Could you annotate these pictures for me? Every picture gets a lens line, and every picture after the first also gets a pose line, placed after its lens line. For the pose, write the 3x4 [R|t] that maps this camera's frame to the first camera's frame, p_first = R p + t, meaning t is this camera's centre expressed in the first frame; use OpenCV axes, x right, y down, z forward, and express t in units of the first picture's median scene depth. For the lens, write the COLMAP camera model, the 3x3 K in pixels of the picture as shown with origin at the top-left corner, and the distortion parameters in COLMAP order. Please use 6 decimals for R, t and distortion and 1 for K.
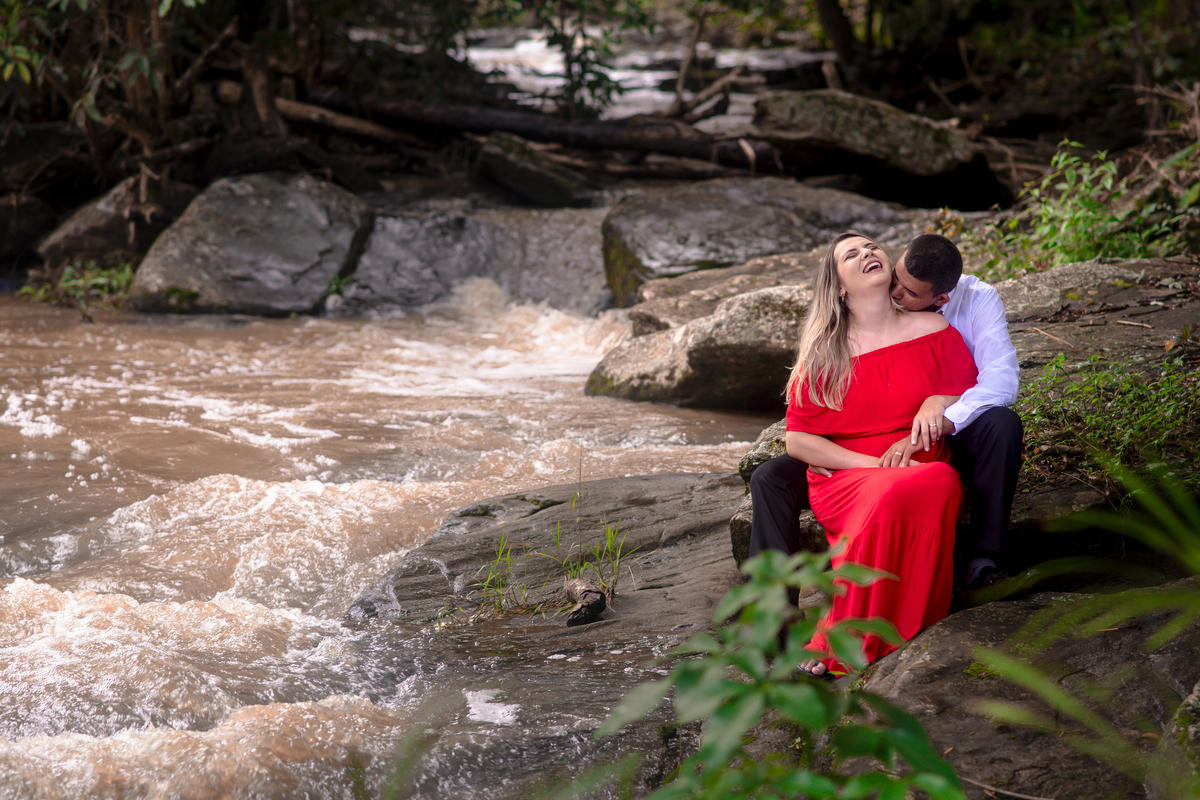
lens RADIAL K [[3173.4, 0, 601.1], [0, 3173.4, 394.7], [0, 0, 1]] dist [0.019369, 0.405456]
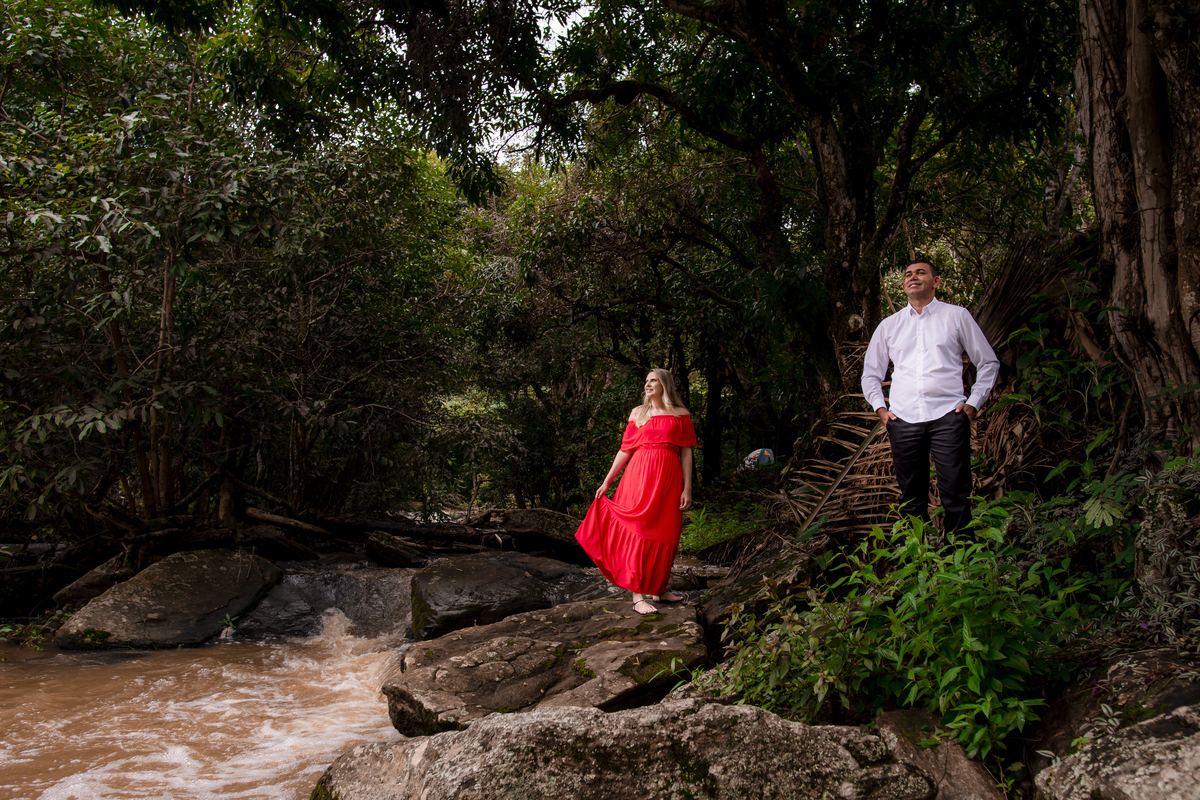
lens RADIAL K [[690.6, 0, 598.9], [0, 690.6, 439.3], [0, 0, 1]] dist [-0.017509, 0.000155]
pose [[0.980999, 0.026903, 0.192138, 0.030732], [0.018513, 0.972840, -0.230736, -0.049067], [-0.193127, 0.229909, 0.953857, 0.761324]]
